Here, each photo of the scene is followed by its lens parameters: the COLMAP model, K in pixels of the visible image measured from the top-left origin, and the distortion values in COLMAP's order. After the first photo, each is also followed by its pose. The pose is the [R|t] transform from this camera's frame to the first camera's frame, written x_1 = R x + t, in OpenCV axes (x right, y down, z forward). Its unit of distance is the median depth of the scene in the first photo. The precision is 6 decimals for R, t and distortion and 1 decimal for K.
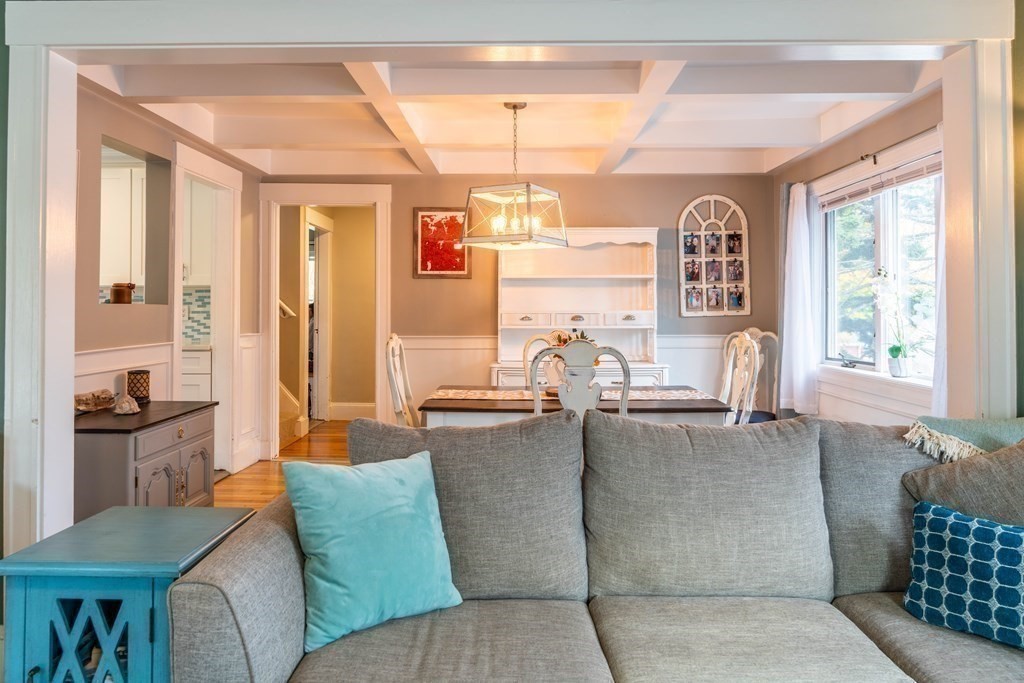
lens RADIAL K [[695.9, 0, 507.0], [0, 695.9, 298.4], [0, 0, 1]] dist [-0.023994, 0.013243]
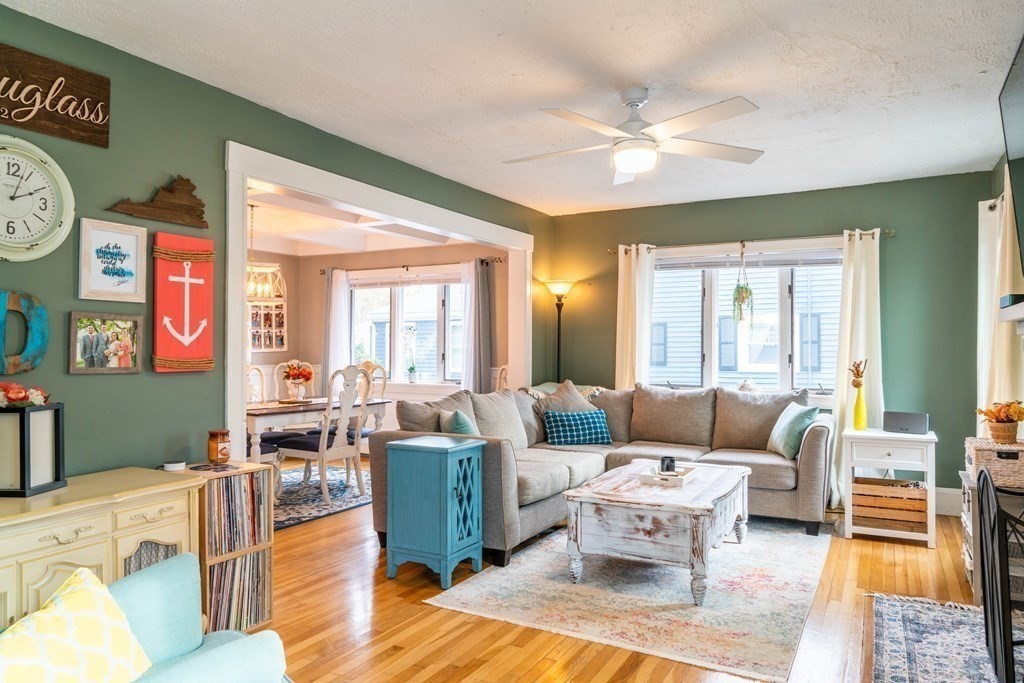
lens RADIAL K [[703.7, 0, 499.1], [0, 703.7, 339.7], [0, 0, 1]] dist [-0.023616, 0.001014]
pose [[0.474629, 0.010886, 0.880119, -0.732255], [-0.016744, 0.999854, -0.003337, -0.002663], [-0.880027, -0.013153, 0.474742, -0.095959]]
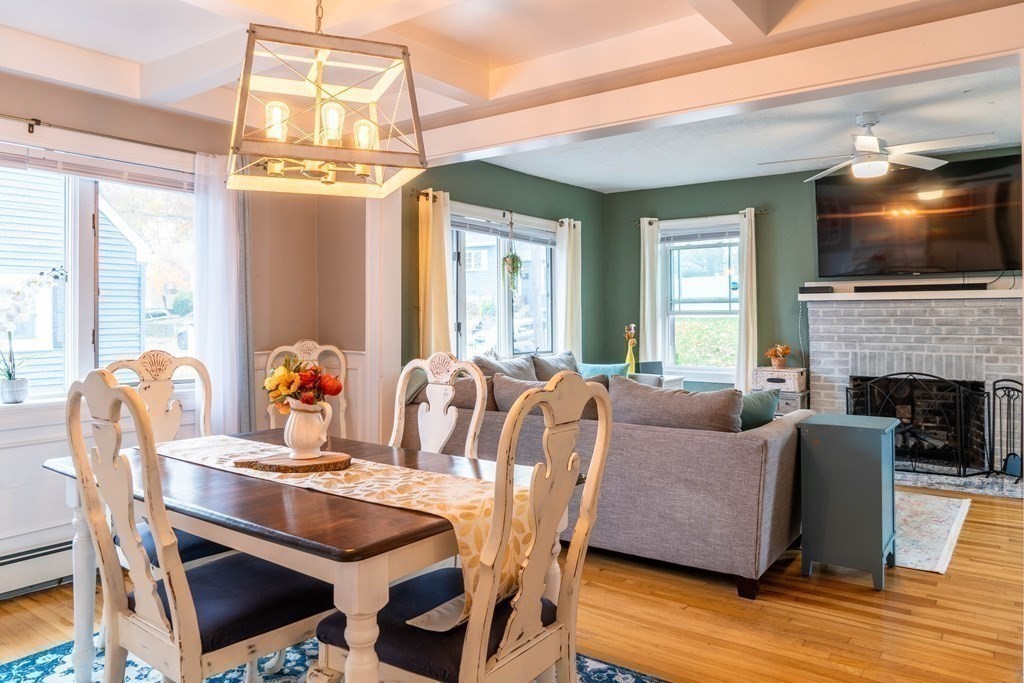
lens RADIAL K [[695.9, 0, 517.9], [0, 695.9, 334.8], [0, 0, 1]] dist [-0.023994, 0.013243]
pose [[-0.814910, -0.010645, 0.579489, -0.262848], [-0.004893, 0.999922, 0.011487, 0.016299], [-0.579566, 0.006525, -0.814899, 0.931491]]
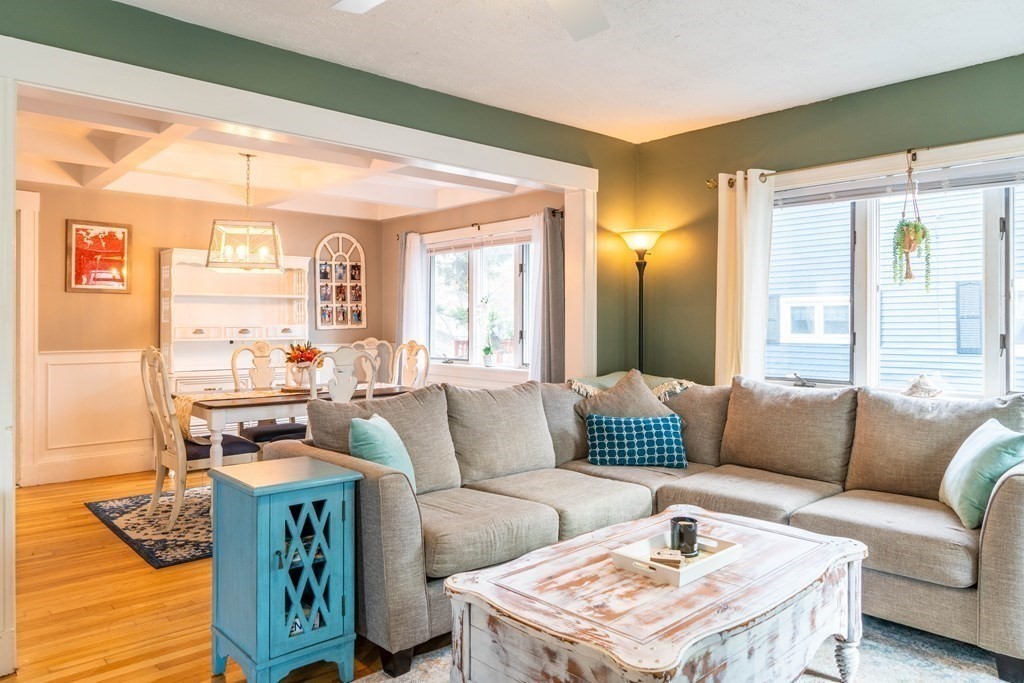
lens RADIAL K [[695.9, 0, 502.3], [0, 695.9, 318.5], [0, 0, 1]] dist [-0.023994, 0.013243]
pose [[0.734307, 0.004614, 0.678802, -0.345624], [-0.011194, 0.999923, 0.005313, -0.003602], [-0.678725, -0.011500, 0.734303, -0.128928]]
